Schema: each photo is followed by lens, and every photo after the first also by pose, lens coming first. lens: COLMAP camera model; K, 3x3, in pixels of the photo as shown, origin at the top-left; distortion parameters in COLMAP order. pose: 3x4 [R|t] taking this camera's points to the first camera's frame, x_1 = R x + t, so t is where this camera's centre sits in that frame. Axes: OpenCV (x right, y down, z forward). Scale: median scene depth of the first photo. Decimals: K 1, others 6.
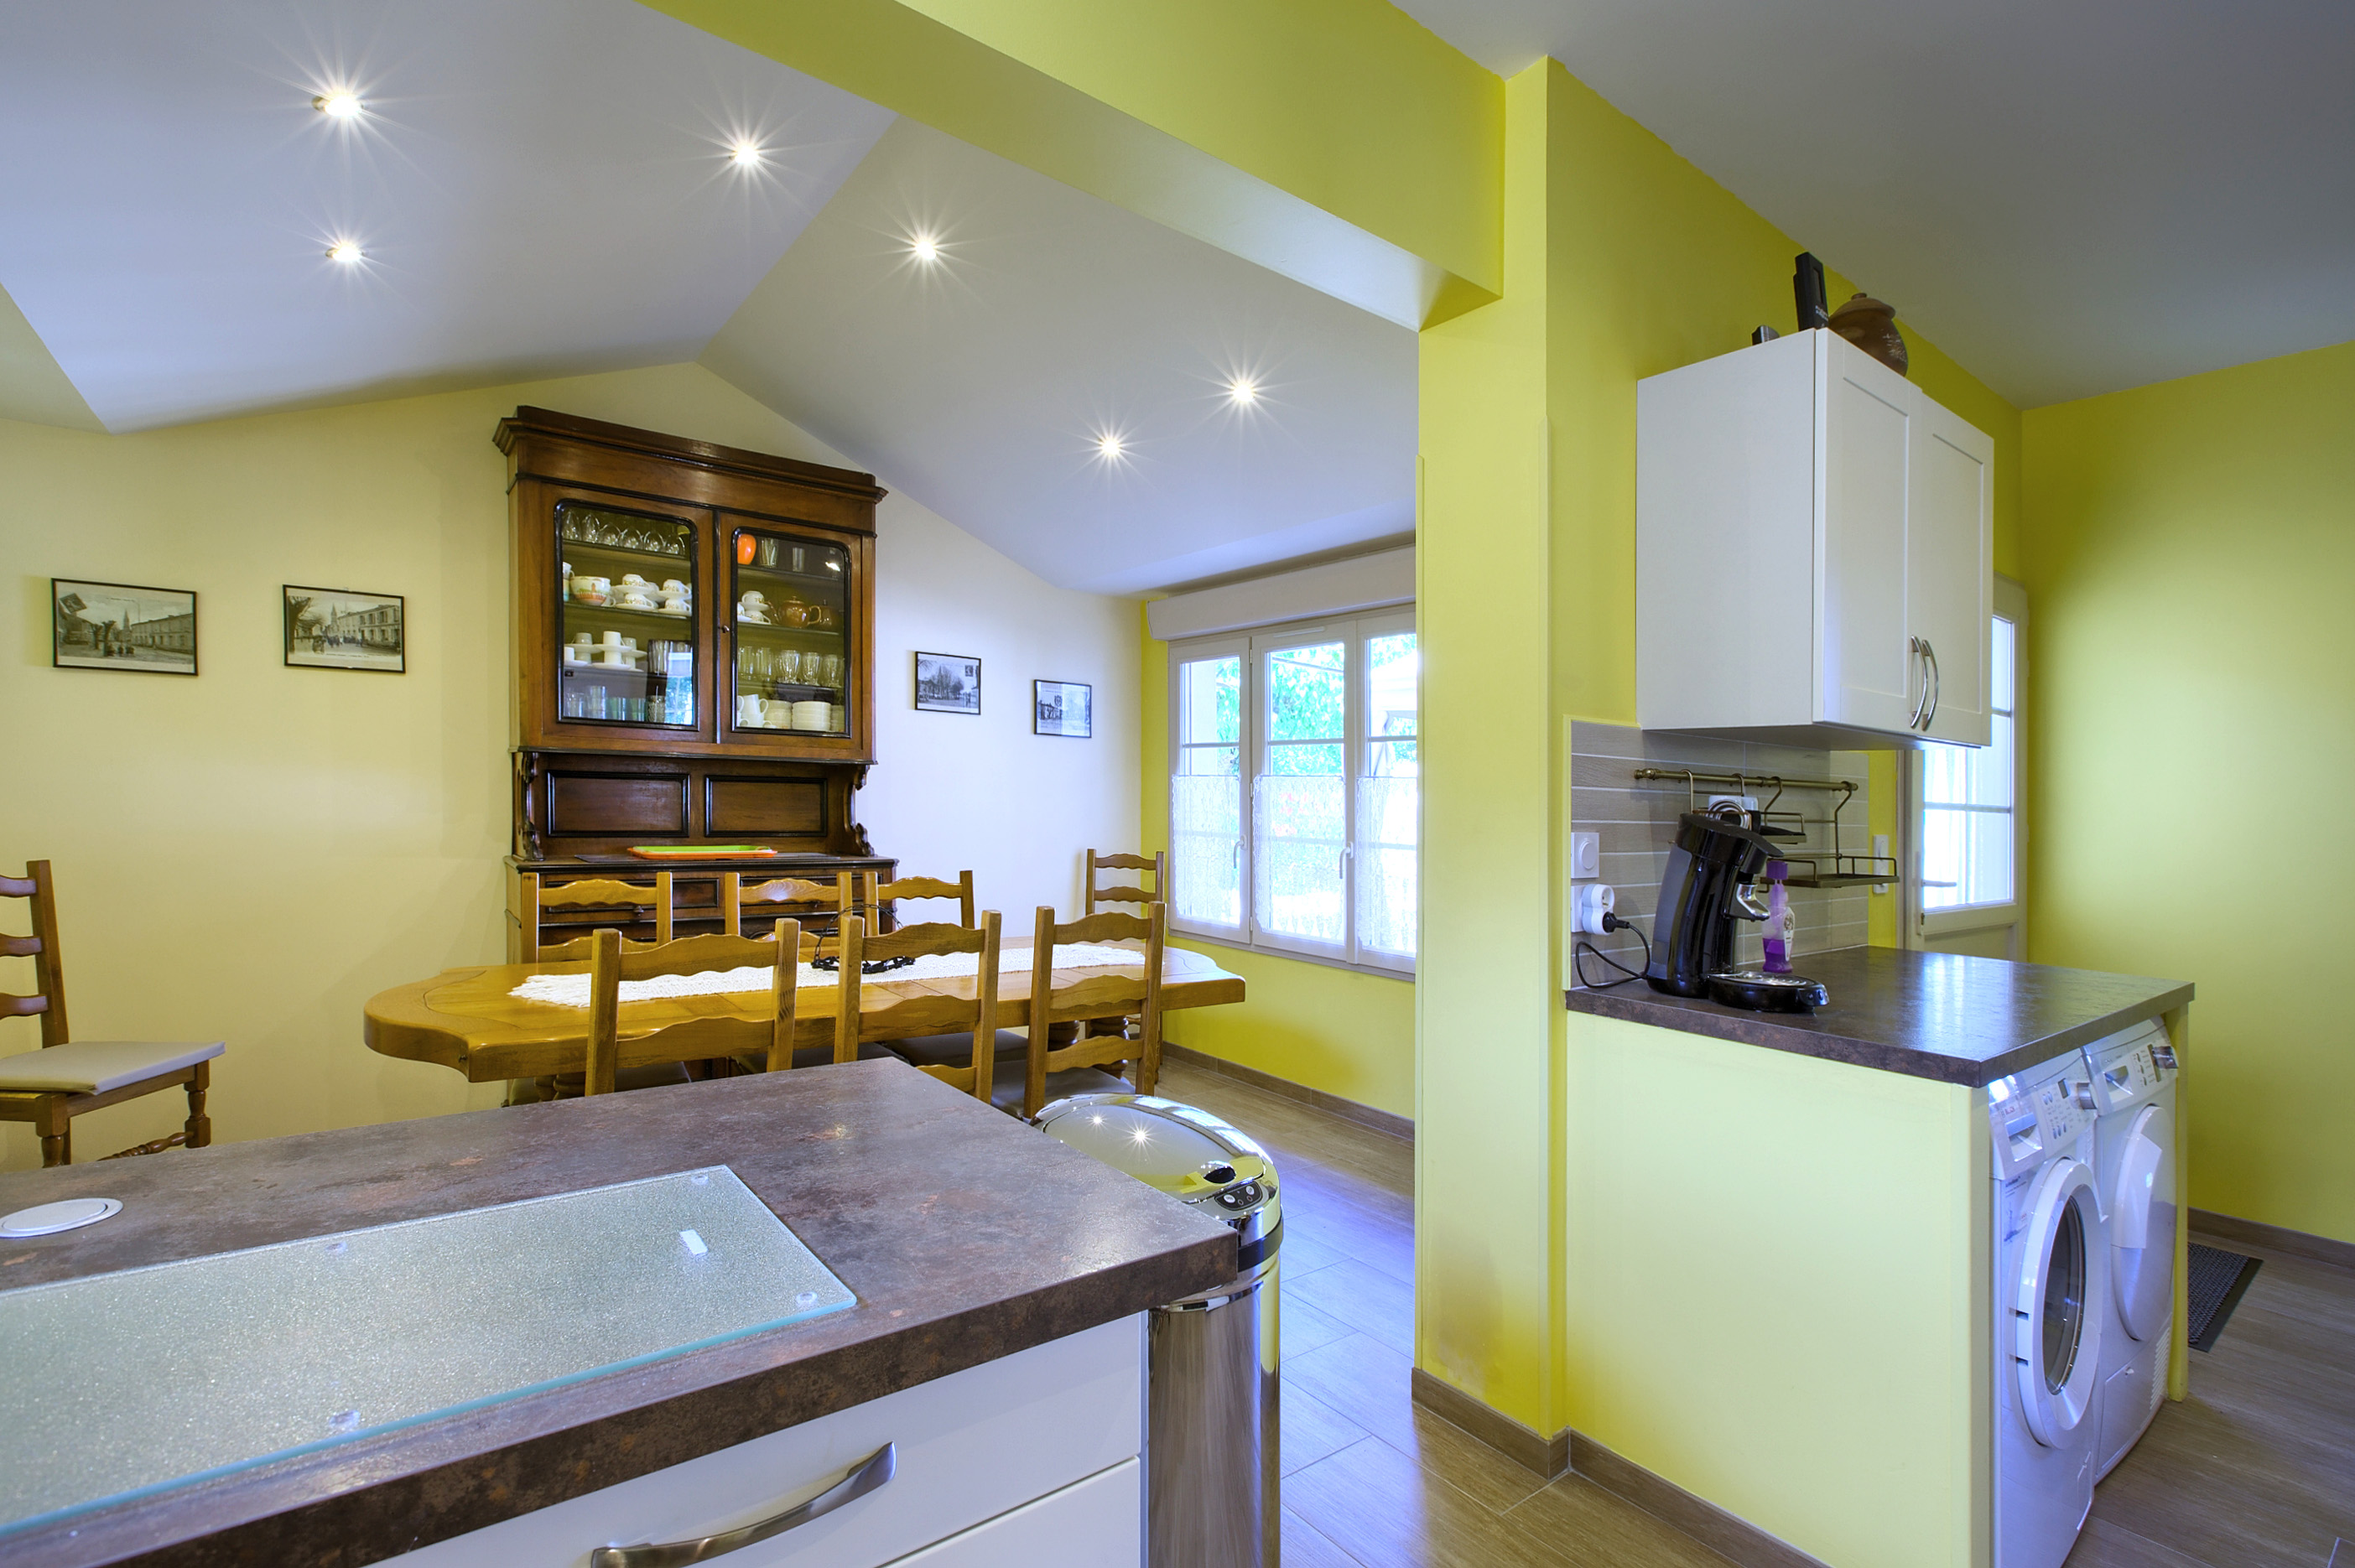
lens RADIAL K [[1071.2, 0, 1166.7], [0, 1071.2, 798.3], [0, 0, 1]] dist [0.002569, -0.000175]
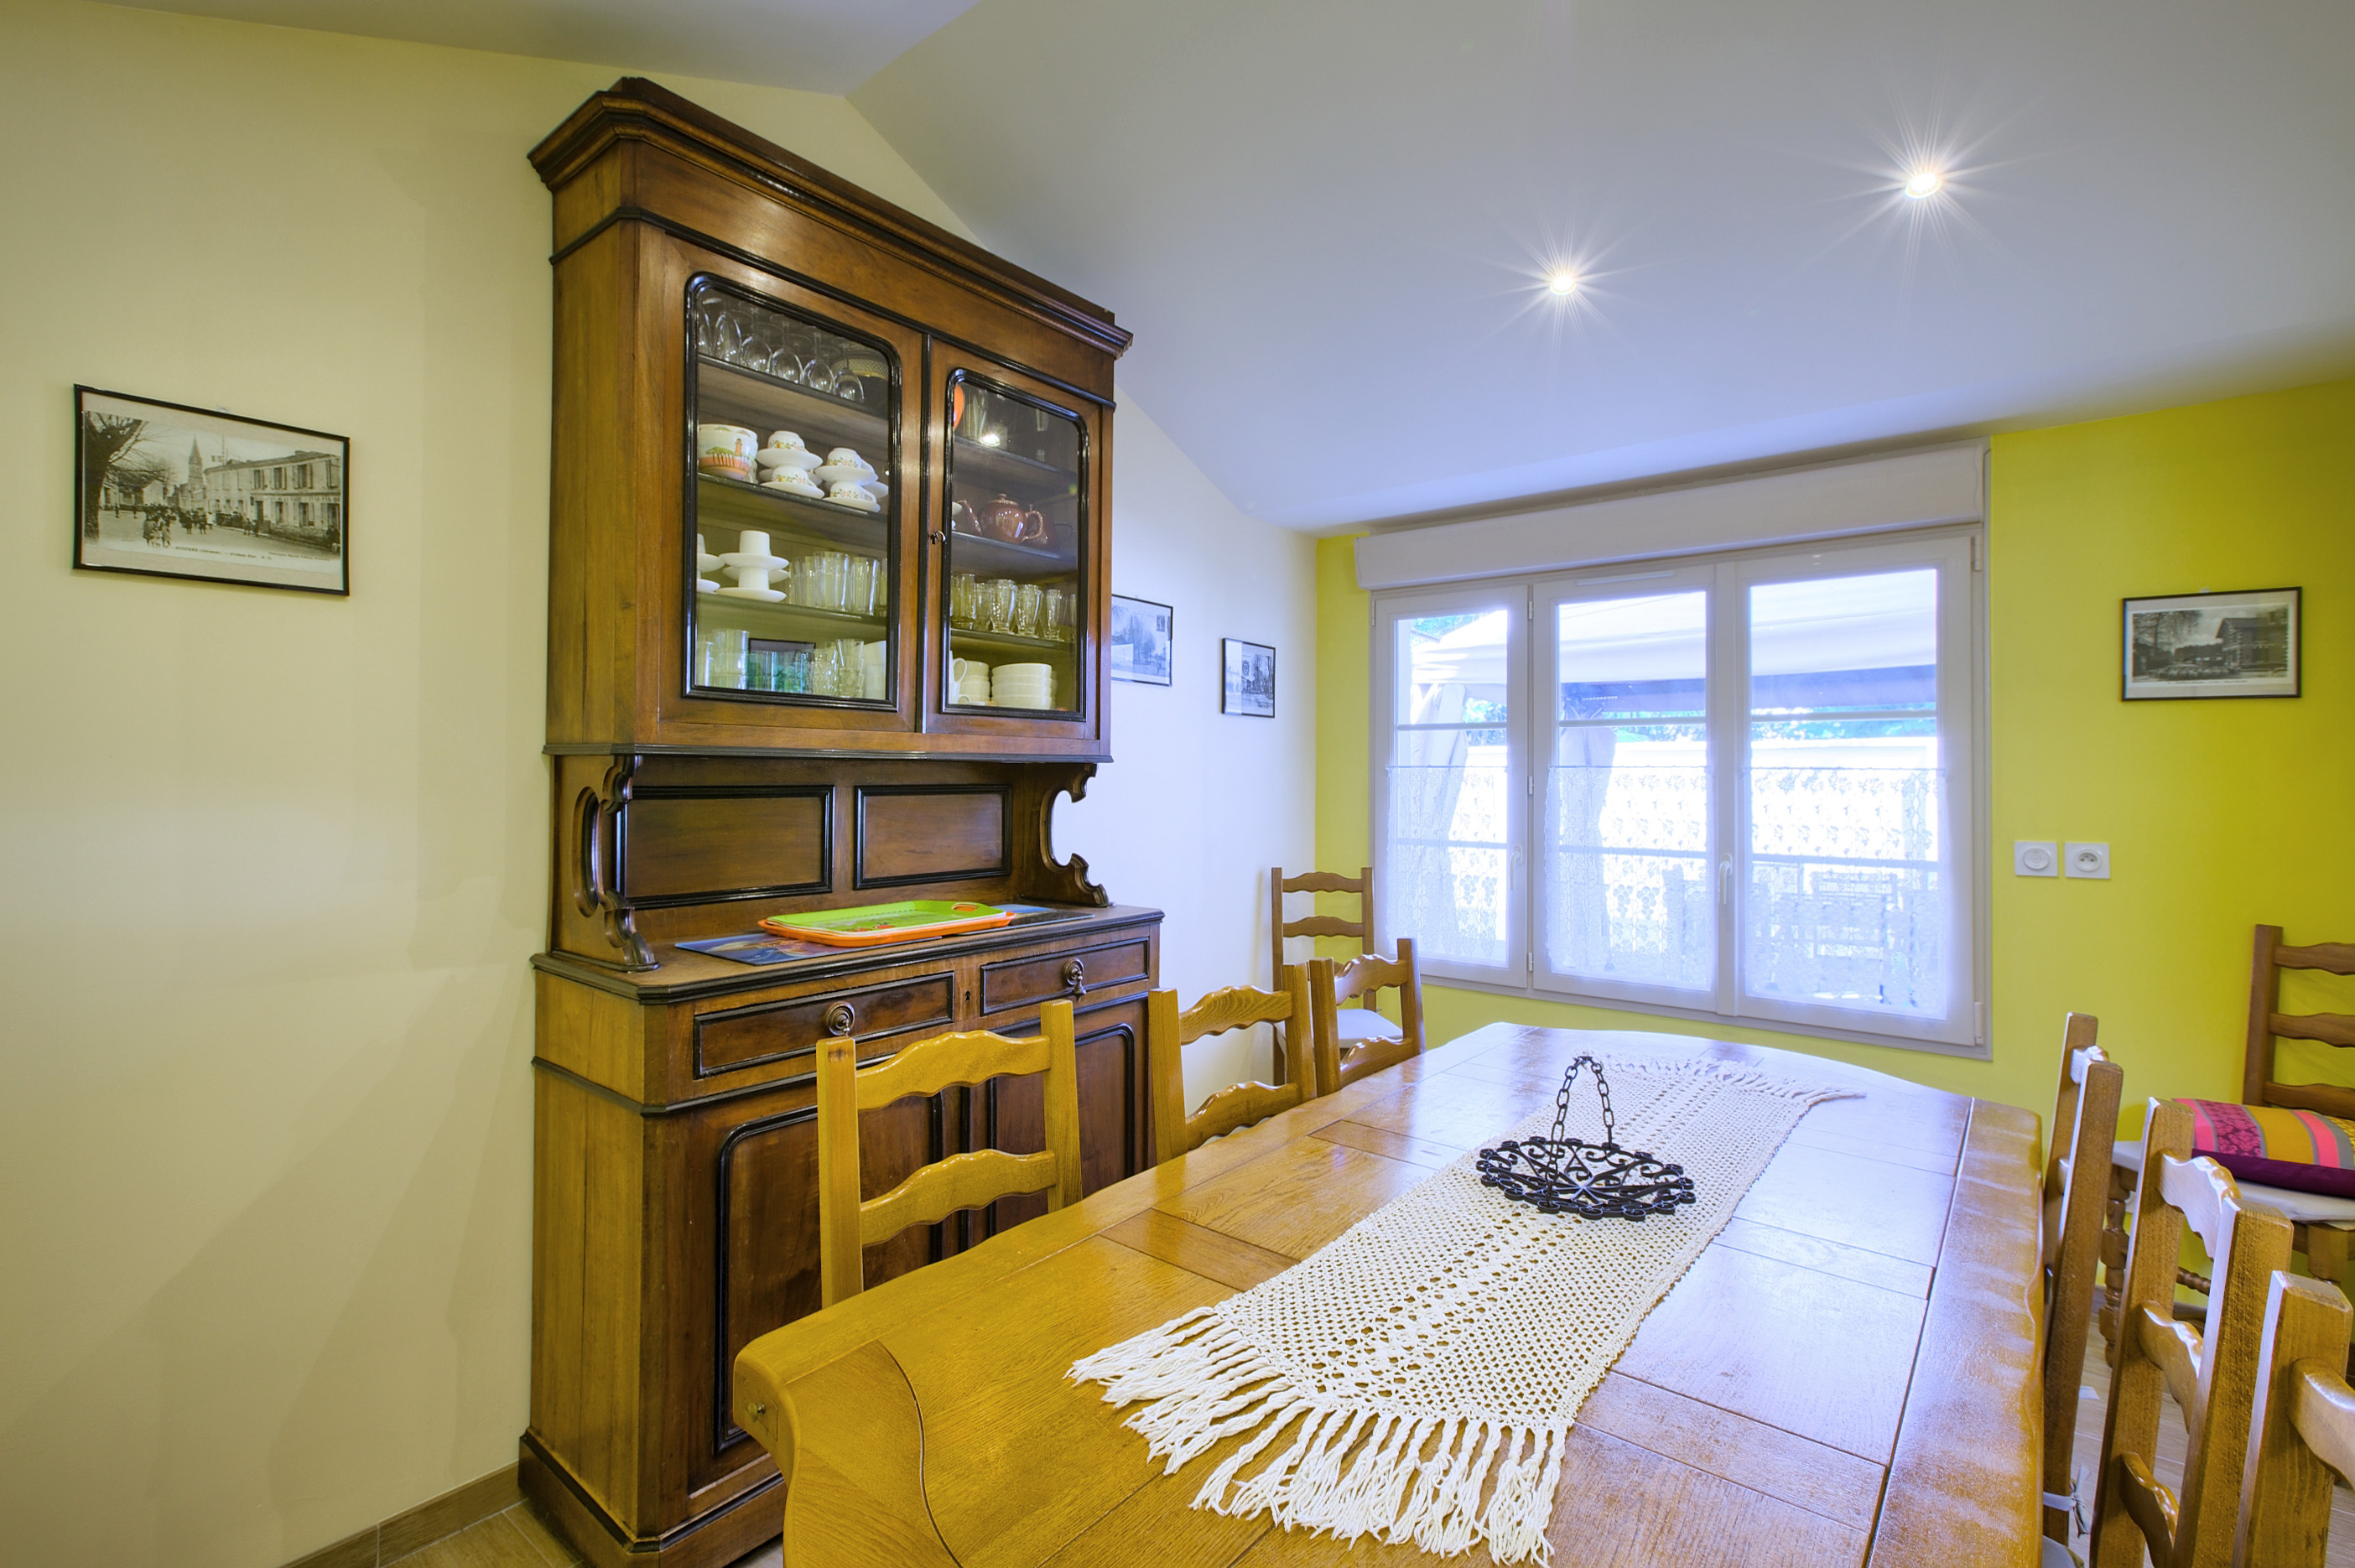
lens RADIAL K [[1071.2, 0, 1191.0], [0, 1071.2, 748.6], [0, 0, 1]] dist [0.002569, -0.000175]
pose [[0.972864, -0.011421, 0.231095, -0.423626], [0.016857, 0.999625, -0.021561, -0.028477], [-0.230762, 0.024872, 0.972692, 0.412935]]
